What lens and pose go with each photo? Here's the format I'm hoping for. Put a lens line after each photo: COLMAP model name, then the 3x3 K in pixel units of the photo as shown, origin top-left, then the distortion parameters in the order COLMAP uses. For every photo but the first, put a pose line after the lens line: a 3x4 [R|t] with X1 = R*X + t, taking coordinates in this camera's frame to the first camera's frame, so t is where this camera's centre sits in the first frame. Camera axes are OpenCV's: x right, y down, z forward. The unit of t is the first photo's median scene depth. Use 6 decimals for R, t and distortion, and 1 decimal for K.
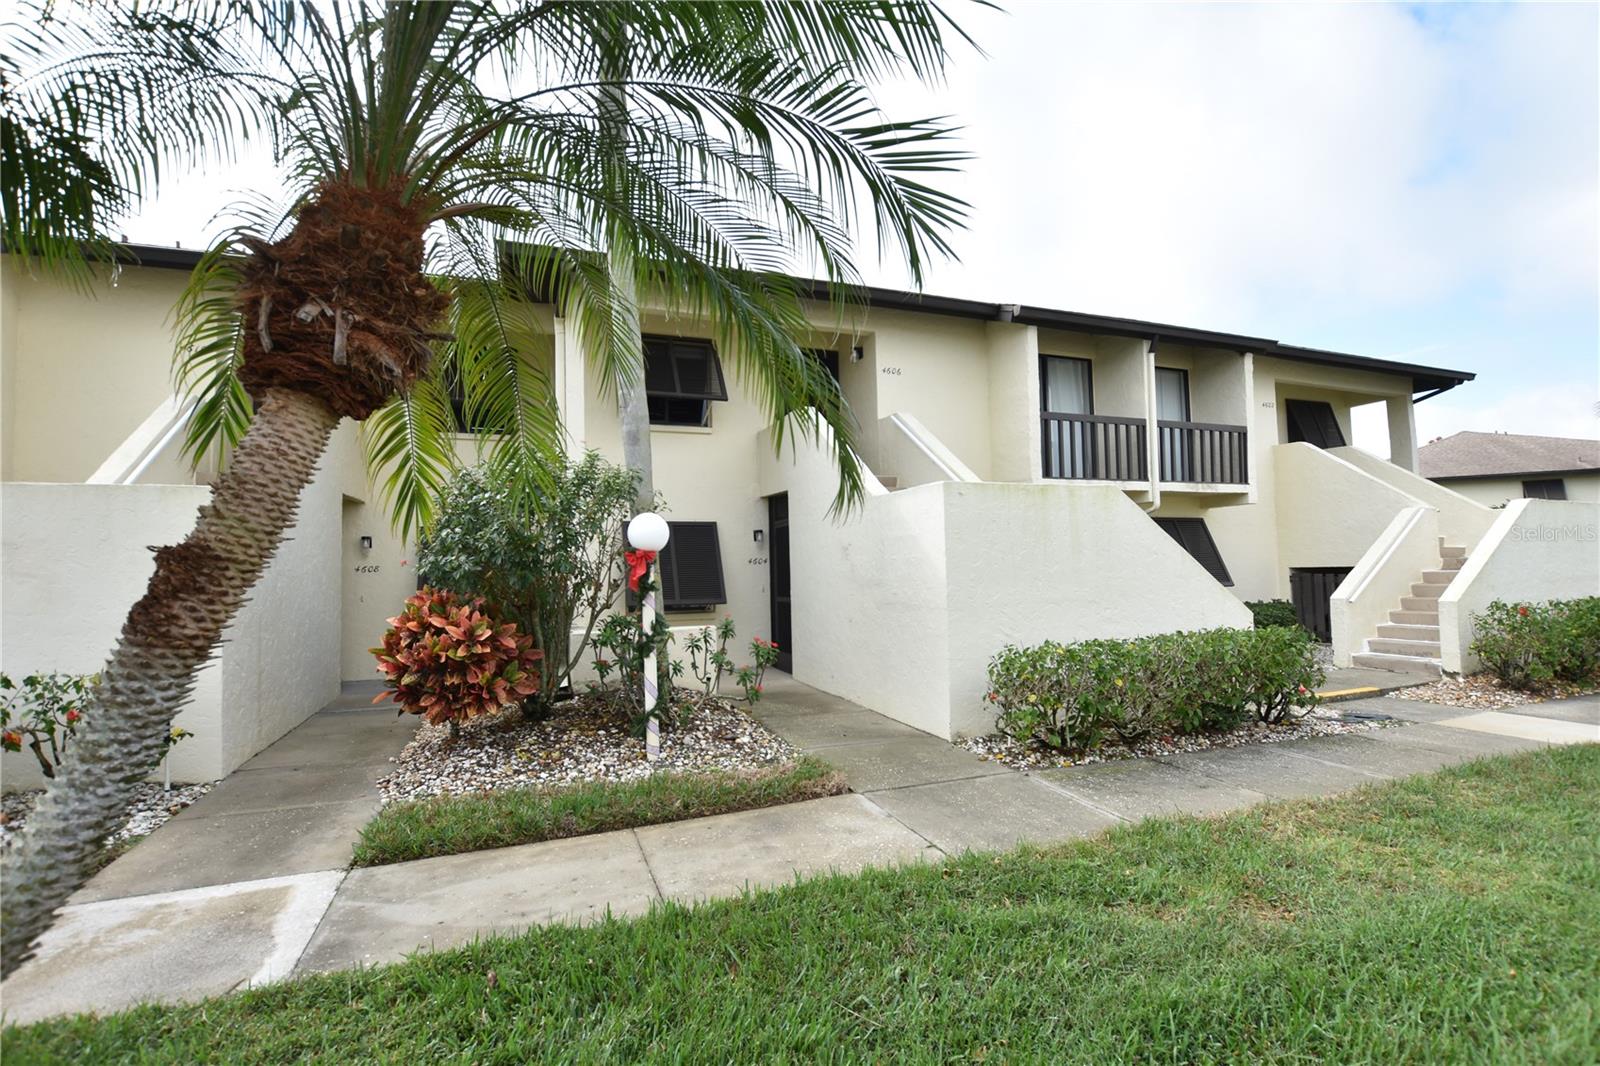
lens RADIAL K [[736.6, 0, 804.0], [0, 736.6, 531.6], [0, 0, 1]] dist [-0.024850, 0.002298]
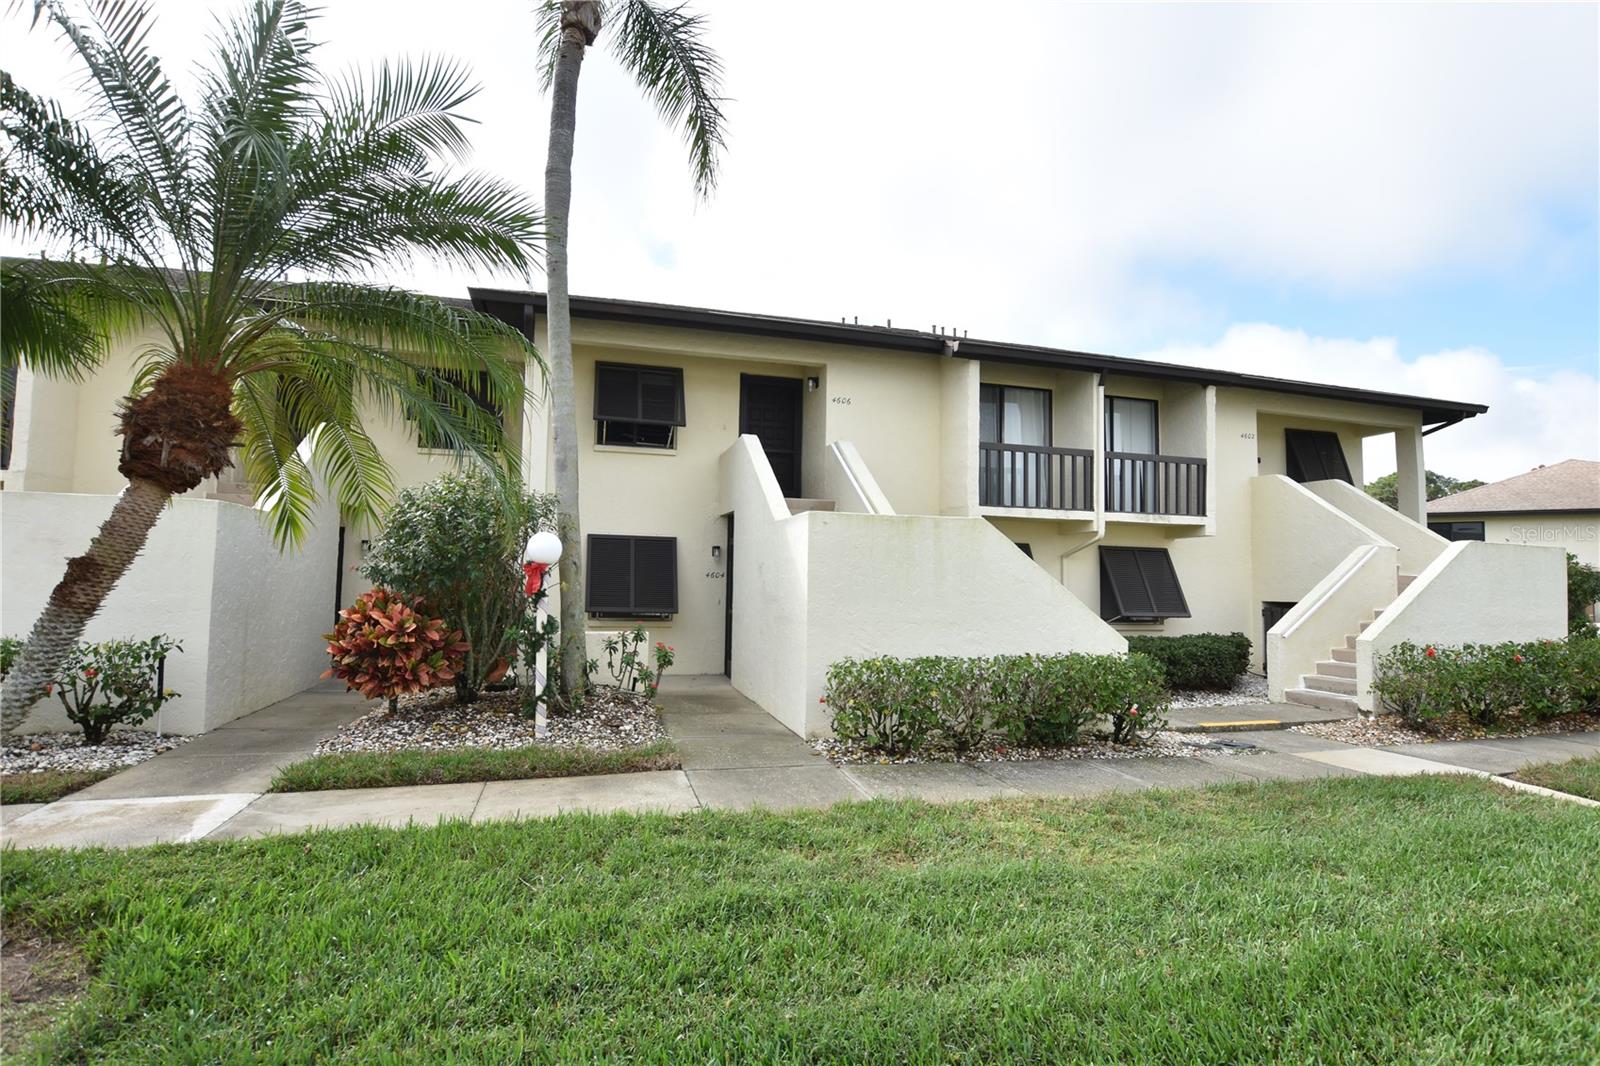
lens RADIAL K [[781.1, 0, 805.4], [0, 781.1, 529.8], [0, 0, 1]] dist [-0.020858, 0.001162]
pose [[0.995388, 0.031613, -0.090576, 0.326695], [-0.033224, 0.999314, -0.016333, -0.022113], [0.089997, 0.019267, 0.995756, -0.230837]]
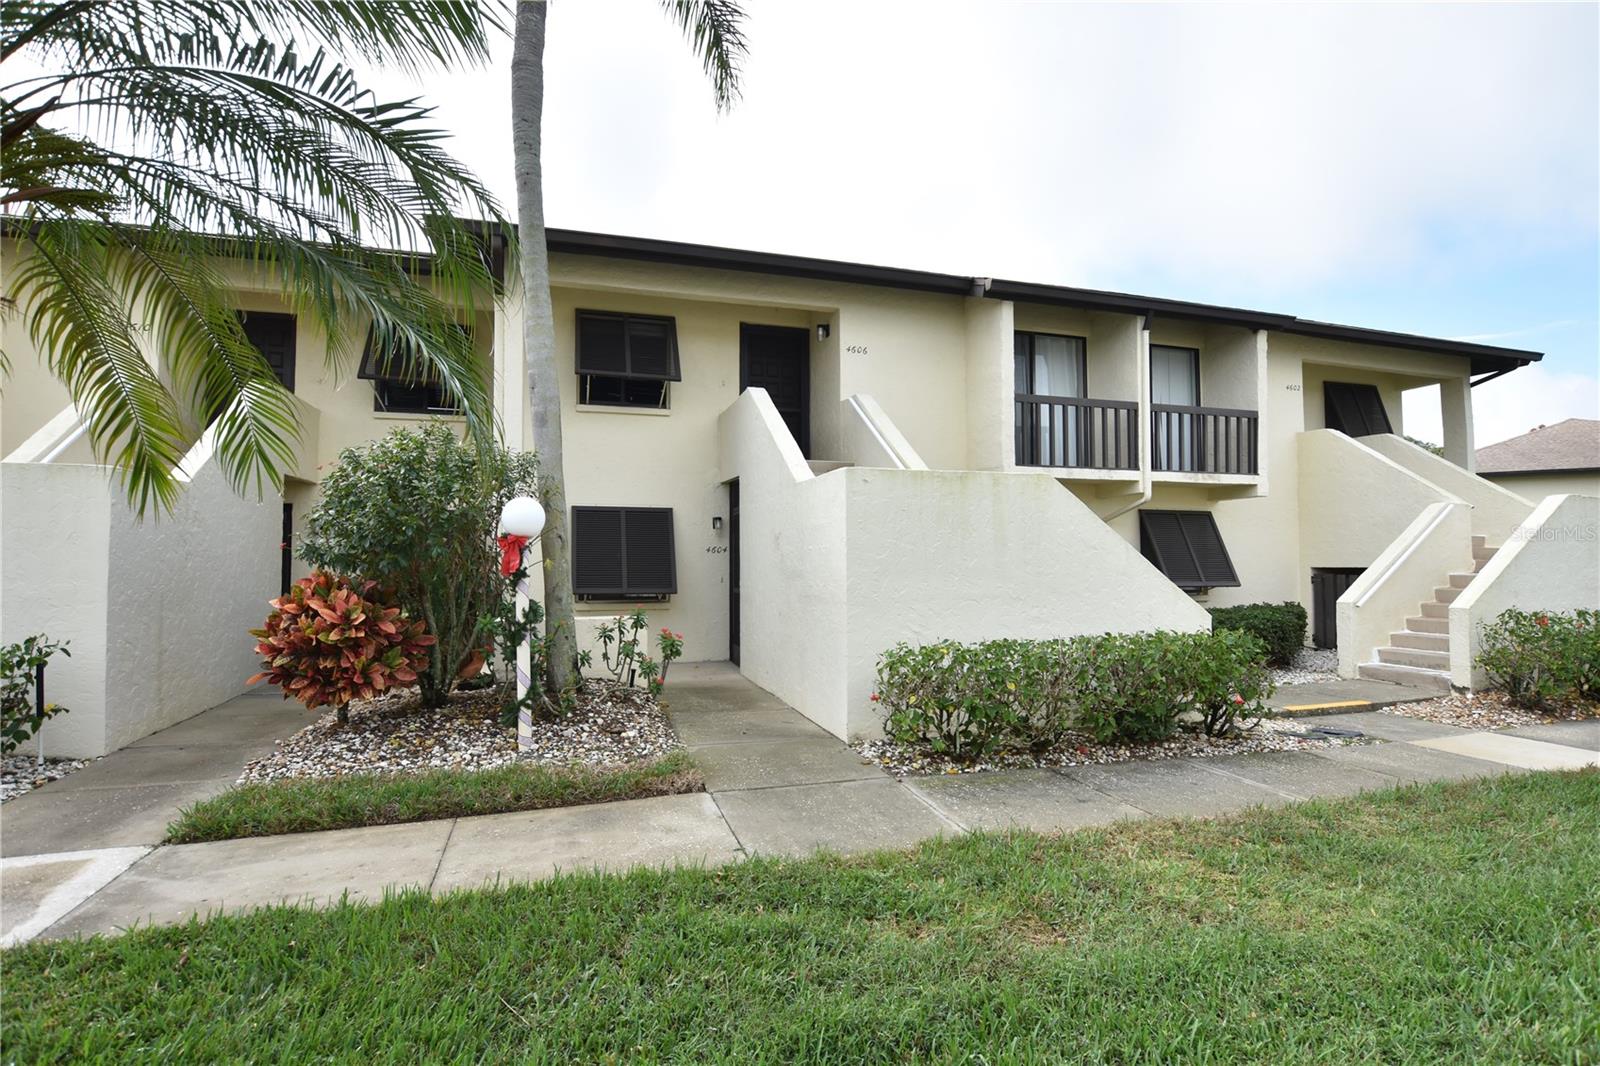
lens RADIAL K [[781.1, 0, 805.3], [0, 781.1, 528.6], [0, 0, 1]] dist [-0.020858, 0.001162]
pose [[0.997862, 0.015529, -0.063483, 0.224192], [-0.014840, 0.999826, 0.011305, -0.001032], [0.063647, -0.010339, 0.997919, -0.001857]]
